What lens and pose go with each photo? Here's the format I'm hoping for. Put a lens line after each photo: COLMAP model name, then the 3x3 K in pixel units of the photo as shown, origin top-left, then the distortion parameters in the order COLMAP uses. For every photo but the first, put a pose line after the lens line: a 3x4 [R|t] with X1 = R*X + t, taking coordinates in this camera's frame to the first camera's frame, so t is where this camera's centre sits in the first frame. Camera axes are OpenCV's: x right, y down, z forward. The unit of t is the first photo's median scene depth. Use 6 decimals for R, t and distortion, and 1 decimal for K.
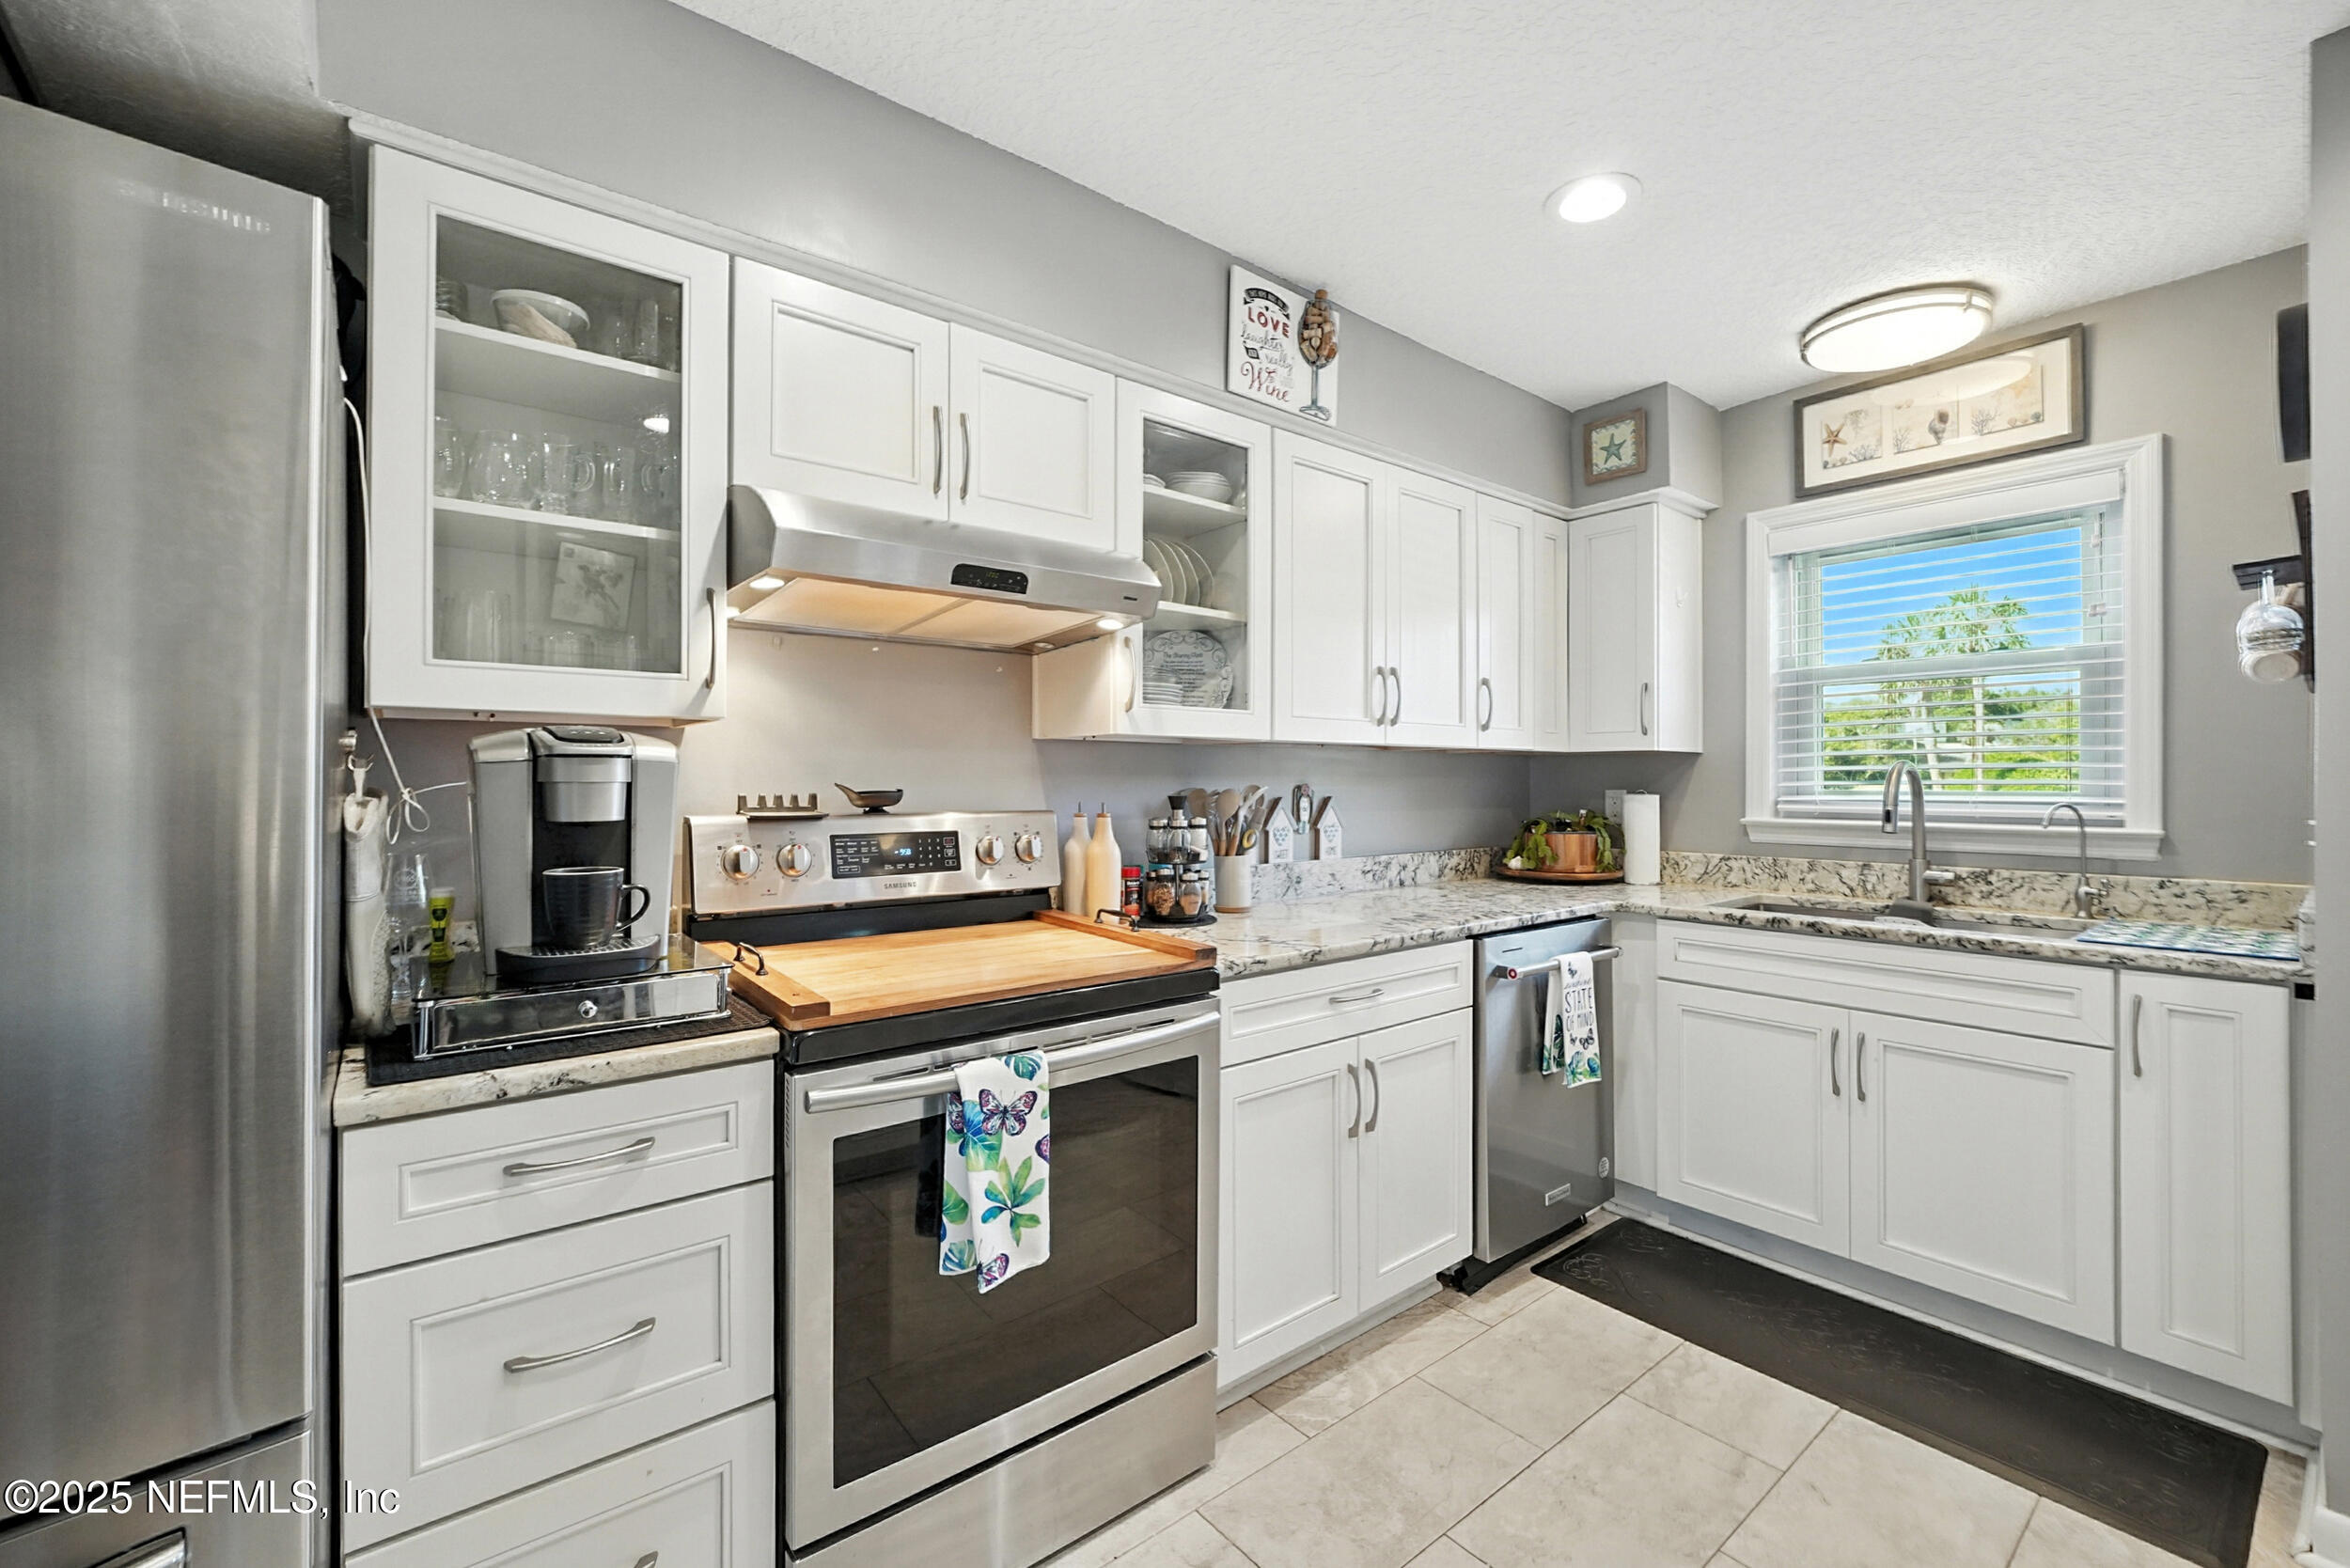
lens RADIAL K [[960.4, 0, 1176.7], [0, 960.4, 772.4], [0, 0, 1]] dist [0.003461, 0.000158]
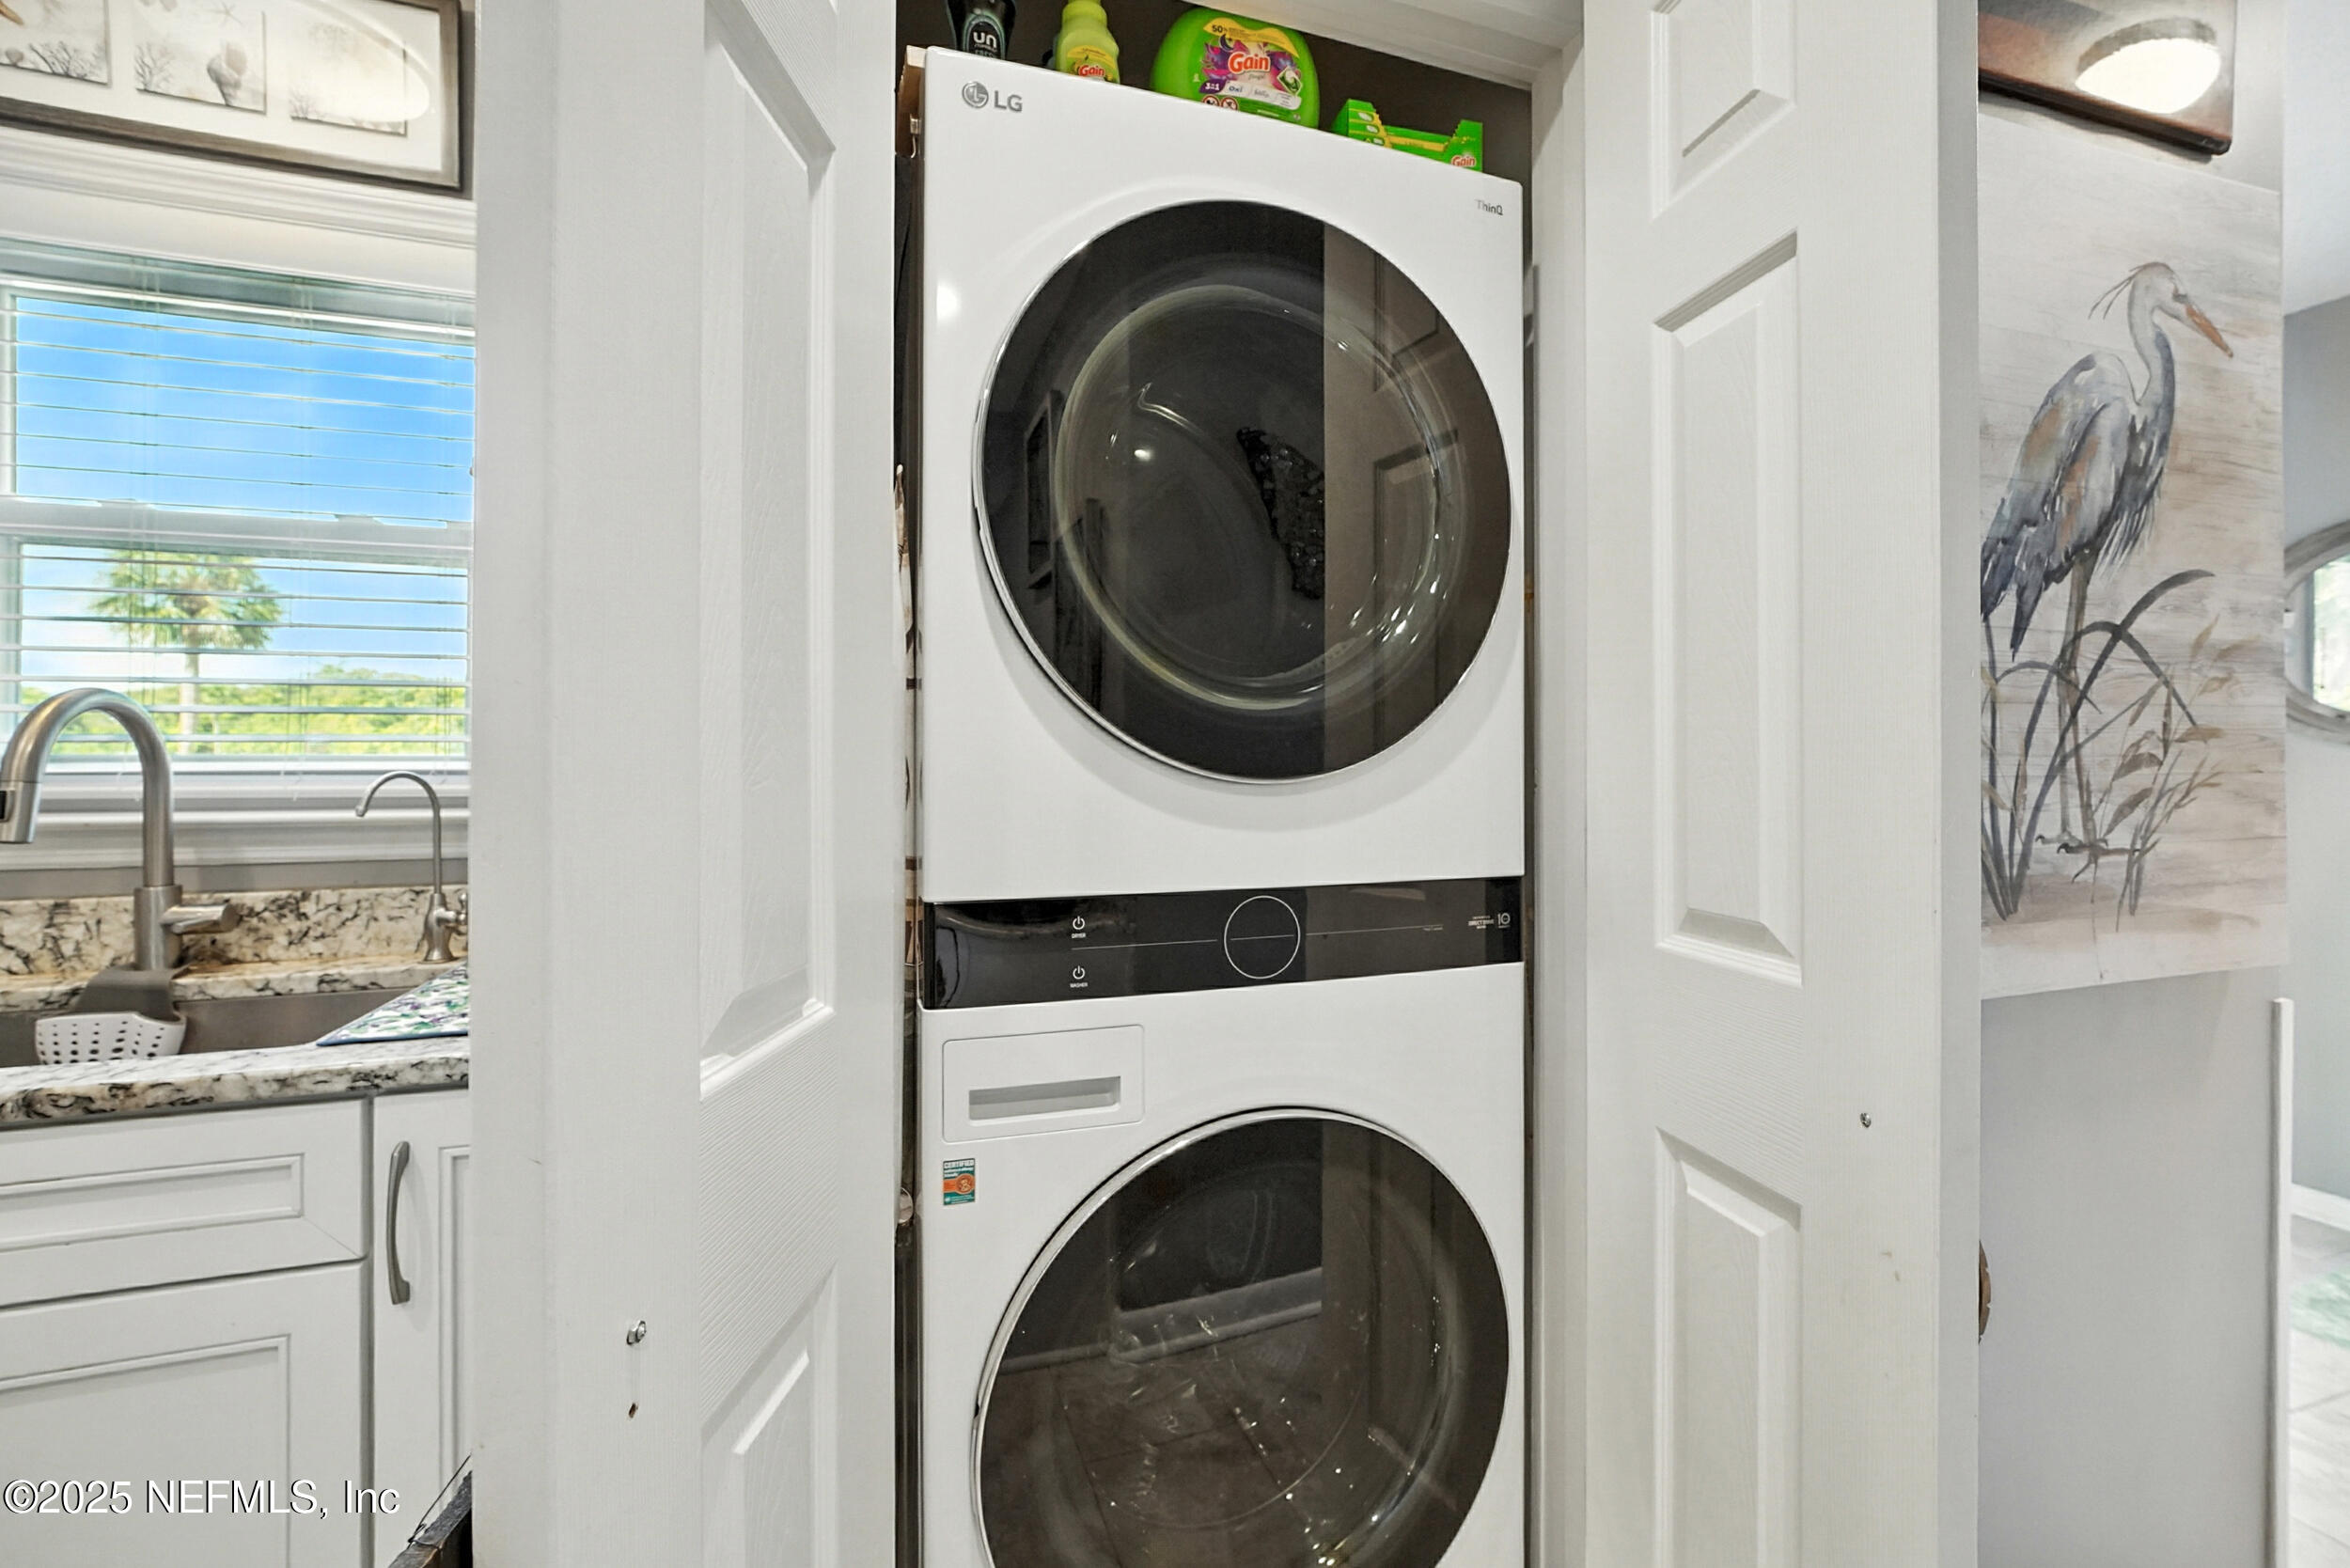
lens RADIAL K [[960.4, 0, 1180.4], [0, 960.4, 764.4], [0, 0, 1]] dist [0.003461, 0.000158]
pose [[0.335615, 0.001392, 0.941998, 0.496763], [-0.008019, 0.999967, 0.001379, 0.022272], [-0.941965, -0.008017, 0.335616, 0.338486]]
